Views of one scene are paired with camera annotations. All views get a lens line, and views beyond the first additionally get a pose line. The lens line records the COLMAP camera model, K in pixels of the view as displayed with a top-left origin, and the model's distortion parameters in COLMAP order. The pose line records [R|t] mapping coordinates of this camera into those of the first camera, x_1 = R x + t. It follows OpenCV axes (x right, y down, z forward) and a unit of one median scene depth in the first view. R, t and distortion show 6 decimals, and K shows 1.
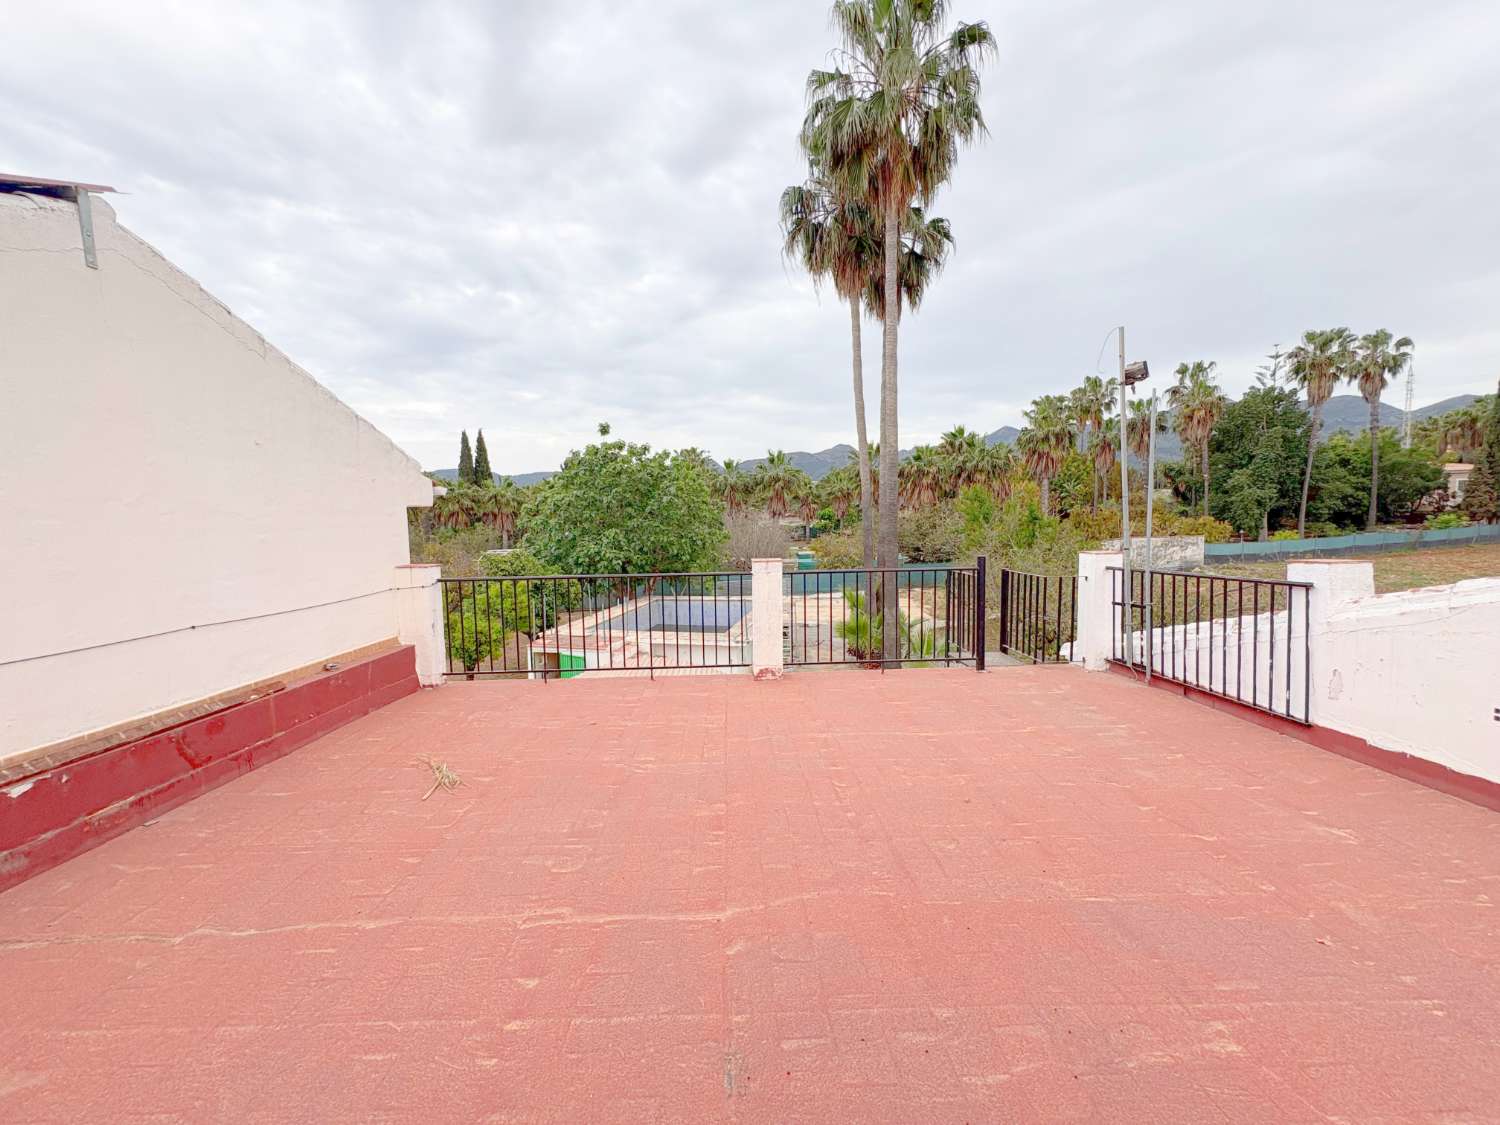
lens RADIAL K [[597.4, 0, 749.6], [0, 597.4, 563.9], [0, 0, 1]] dist [-0.000981, -0.000152]
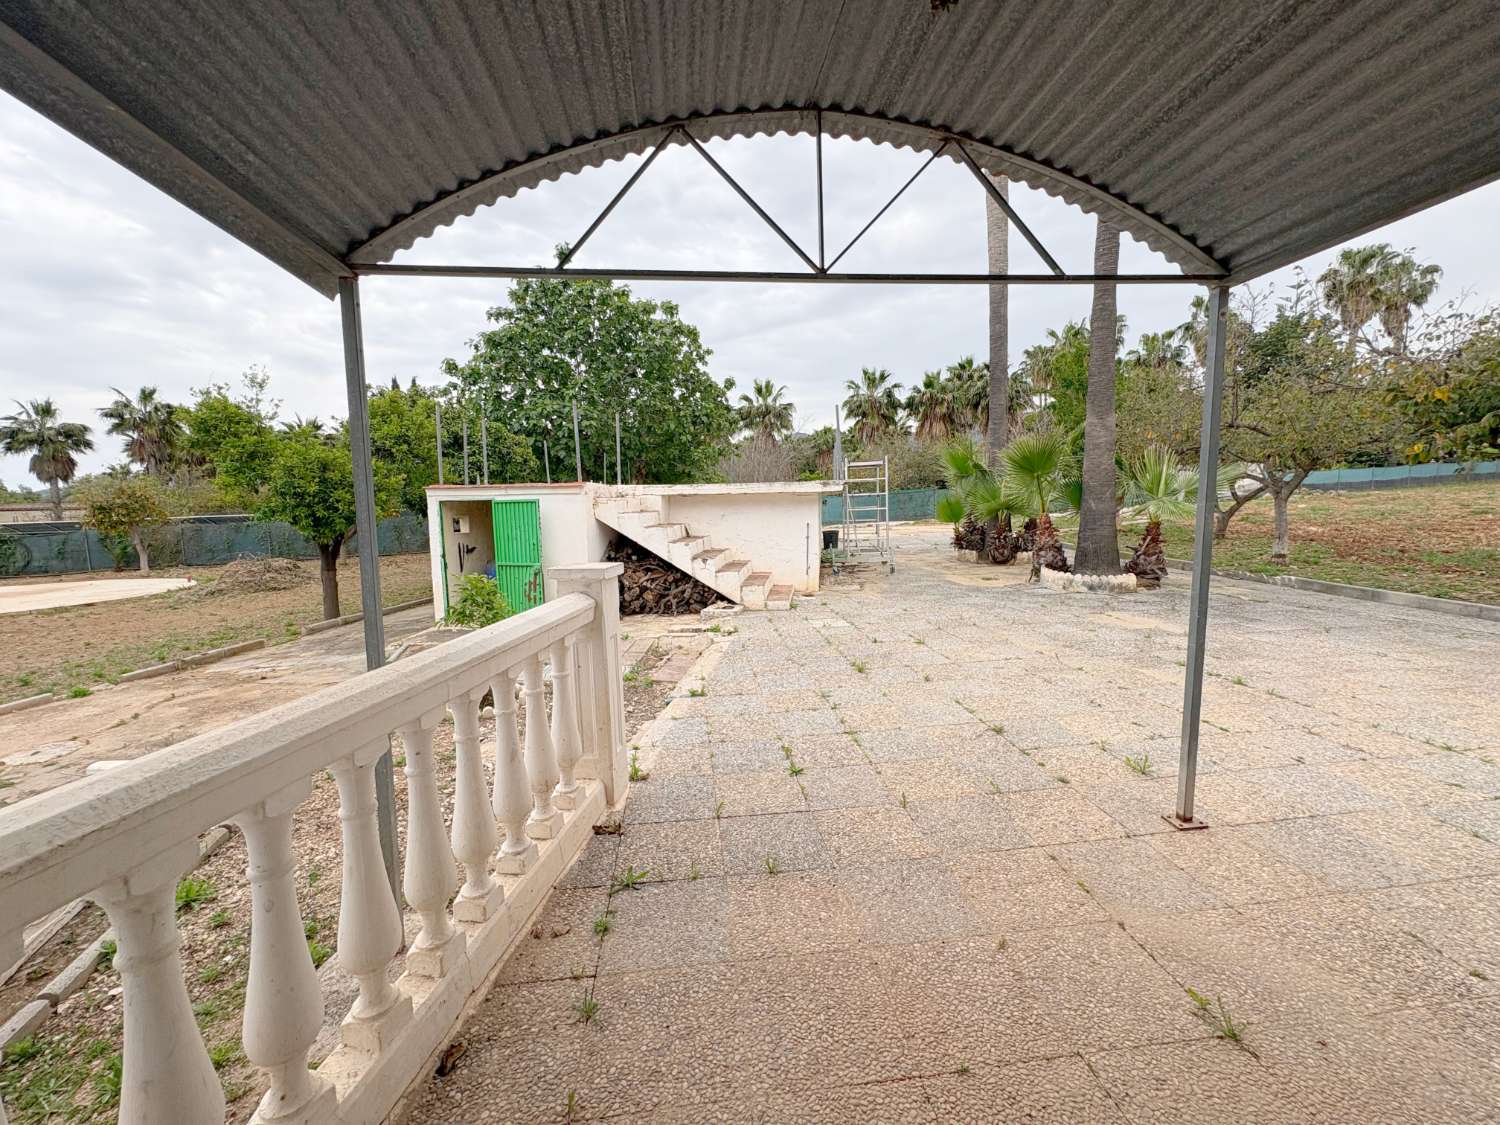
lens RADIAL K [[597.0, 0, 749.7], [0, 597.0, 563.4], [0, 0, 1]] dist [-0.000224, 0.000252]
pose [[0.997476, -0.015200, 0.069355, -0.040150], [0.014058, 0.999758, 0.016922, 0.060243], [-0.069595, -0.015905, 0.997449, 0.141828]]
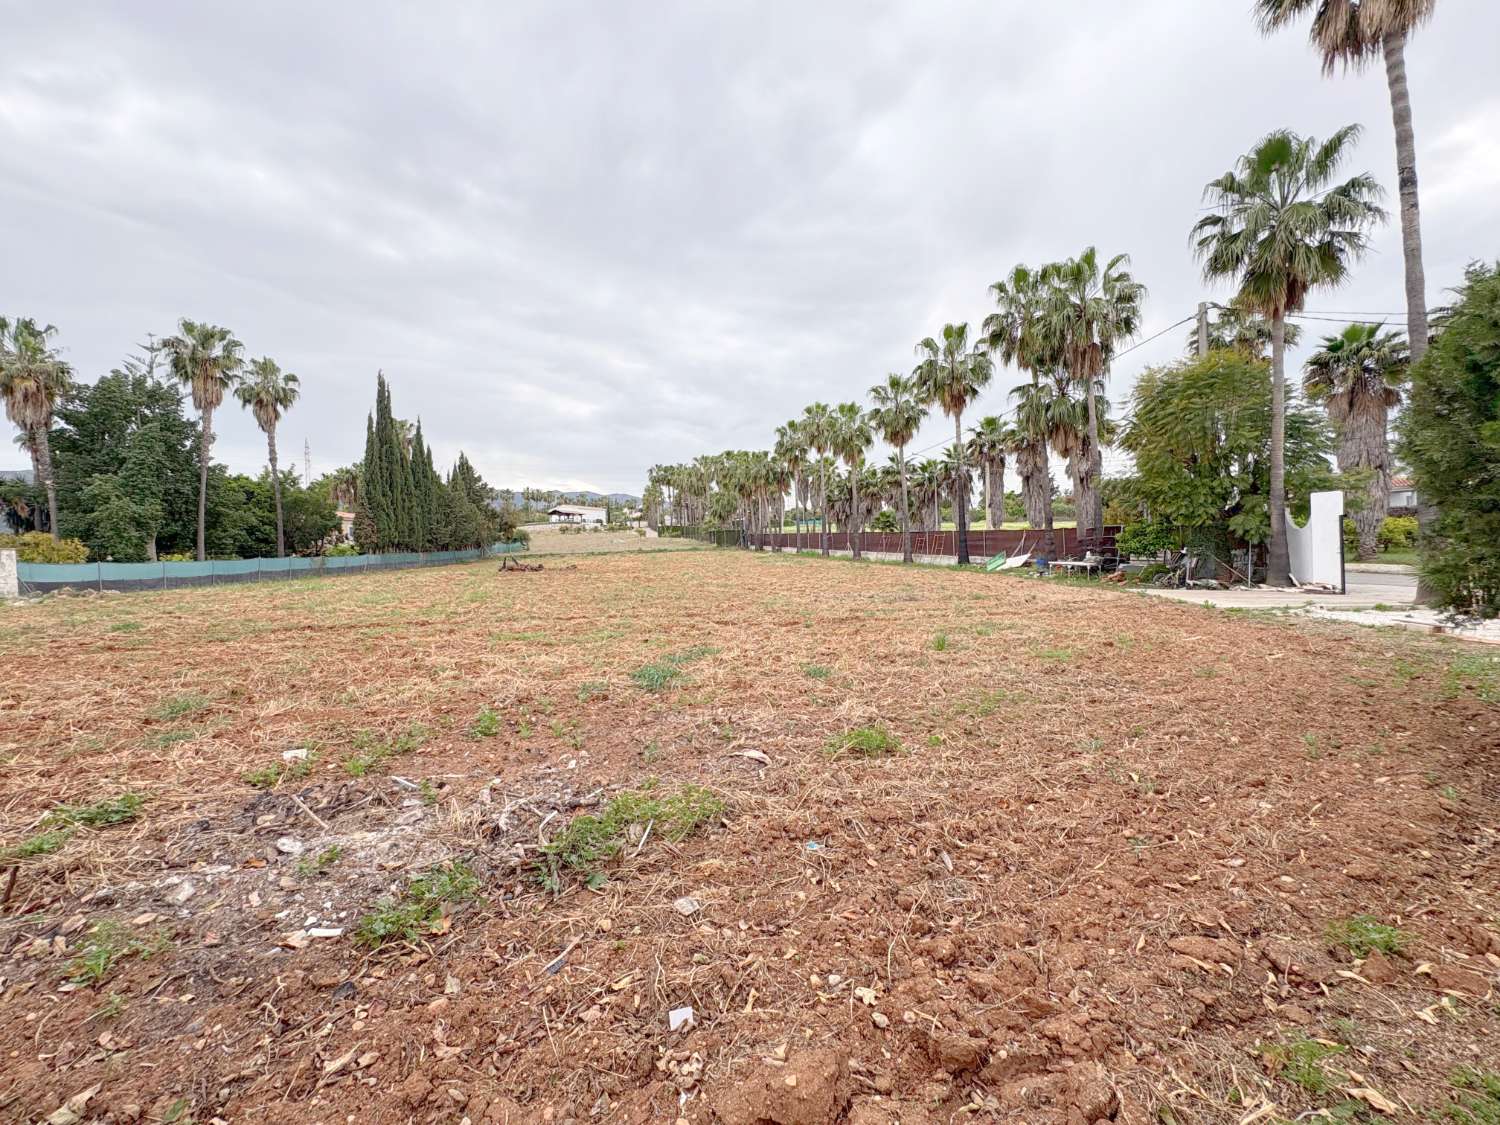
lens RADIAL K [[597.4, 0, 749.6], [0, 597.4, 563.9], [0, 0, 1]] dist [-0.000981, -0.000152]
pose [[0.115701, 0.007409, 0.993256, 0.209654], [0.119194, 0.992643, -0.021289, 0.051499], [-0.986107, 0.120854, 0.113966, 0.178866]]
